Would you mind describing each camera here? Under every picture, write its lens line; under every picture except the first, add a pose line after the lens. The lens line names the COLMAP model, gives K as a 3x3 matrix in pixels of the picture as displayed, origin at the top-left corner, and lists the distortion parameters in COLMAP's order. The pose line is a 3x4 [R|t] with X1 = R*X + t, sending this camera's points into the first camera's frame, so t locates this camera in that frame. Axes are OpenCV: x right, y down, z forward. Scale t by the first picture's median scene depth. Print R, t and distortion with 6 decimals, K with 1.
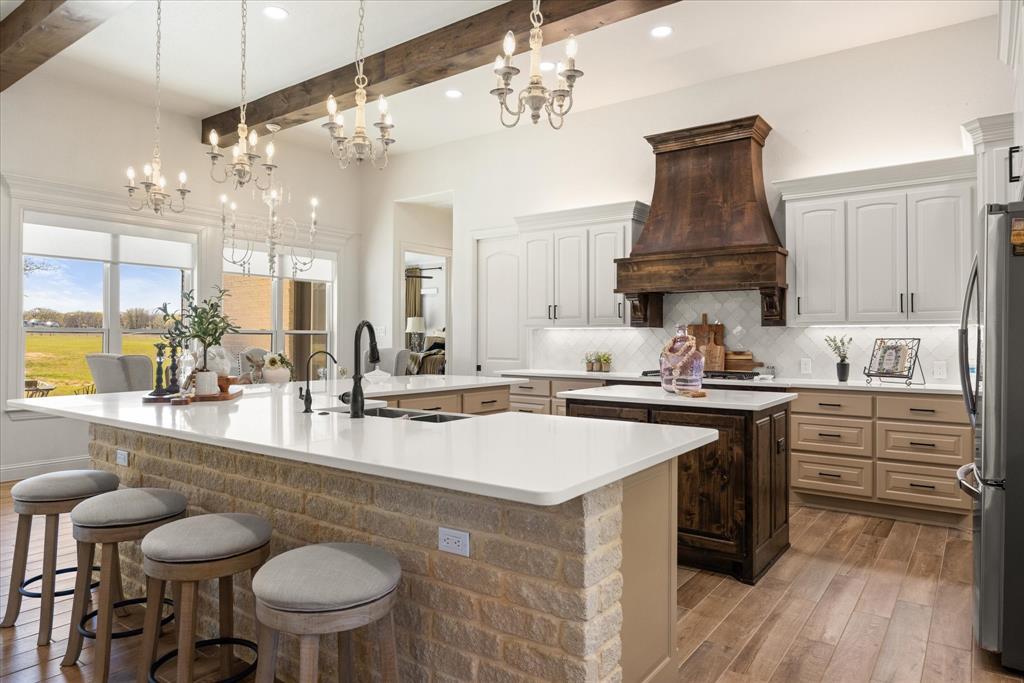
lens RADIAL K [[645.2, 0, 508.8], [0, 645.2, 336.5], [0, 0, 1]] dist [-0.009845, -0.000650]
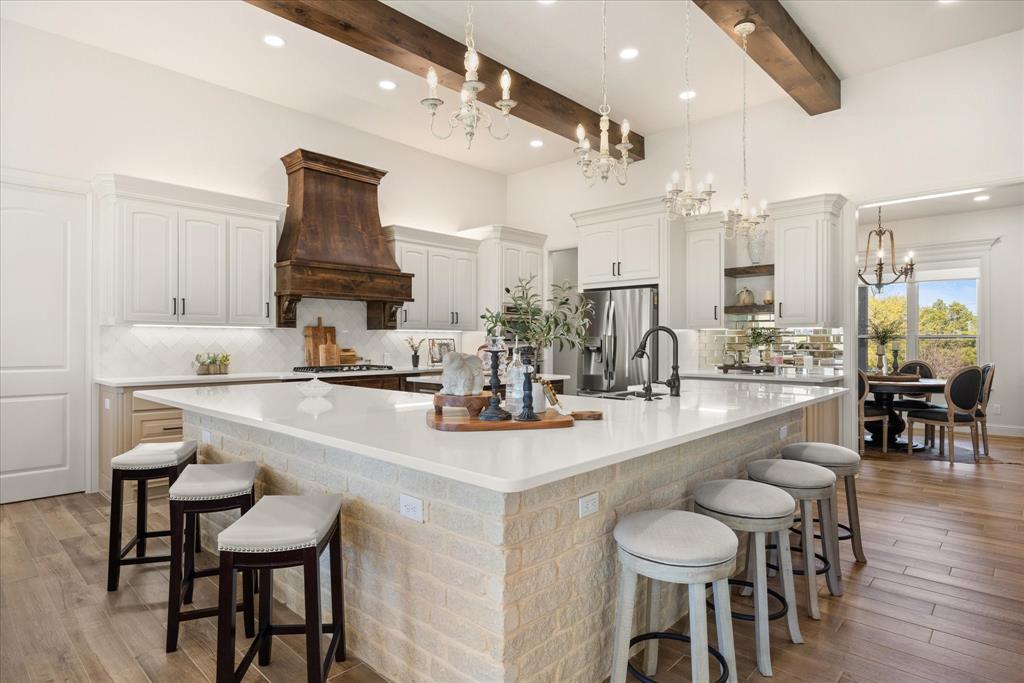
lens RADIAL K [[551.5, 0, 510.5], [0, 551.5, 339.1], [0, 0, 1]] dist [-0.006709, -0.002125]
pose [[0.120101, -0.000182, 0.992762, -0.680227], [-0.003424, 0.999994, 0.000598, 0.002084], [-0.992756, -0.003471, 0.120099, 0.574199]]
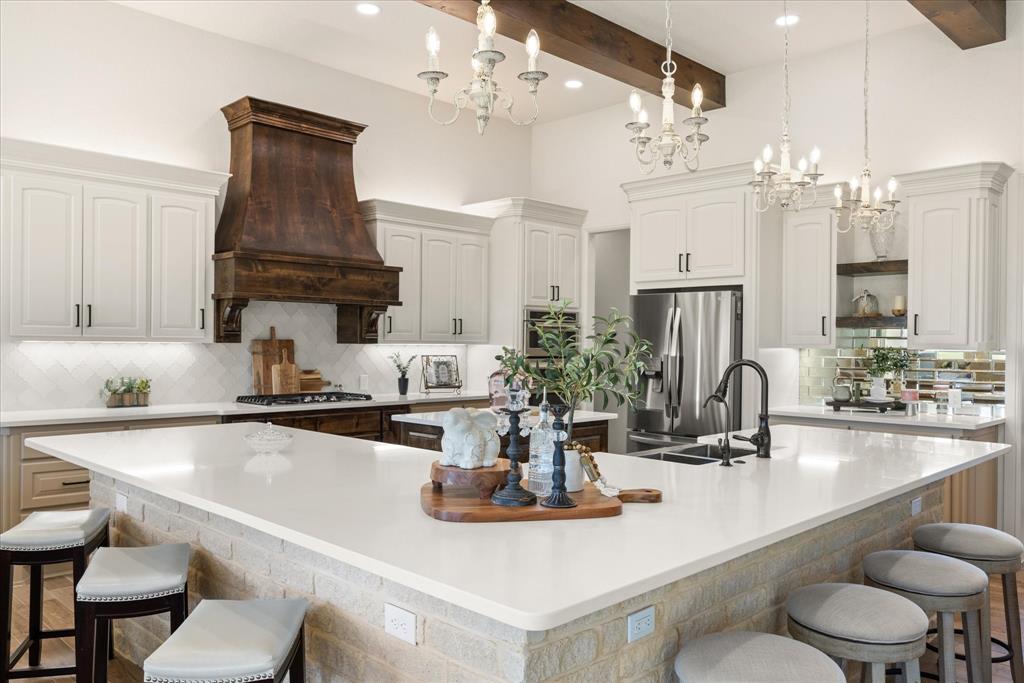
lens RADIAL K [[773.3, 0, 511.4], [0, 773.3, 345.0], [0, 0, 1]] dist [-0.004094, -0.003815]
pose [[0.149787, -0.005814, 0.988701, -0.690640], [-0.012093, 0.999897, 0.007712, -0.024778], [-0.988644, -0.013111, 0.149702, 0.574076]]
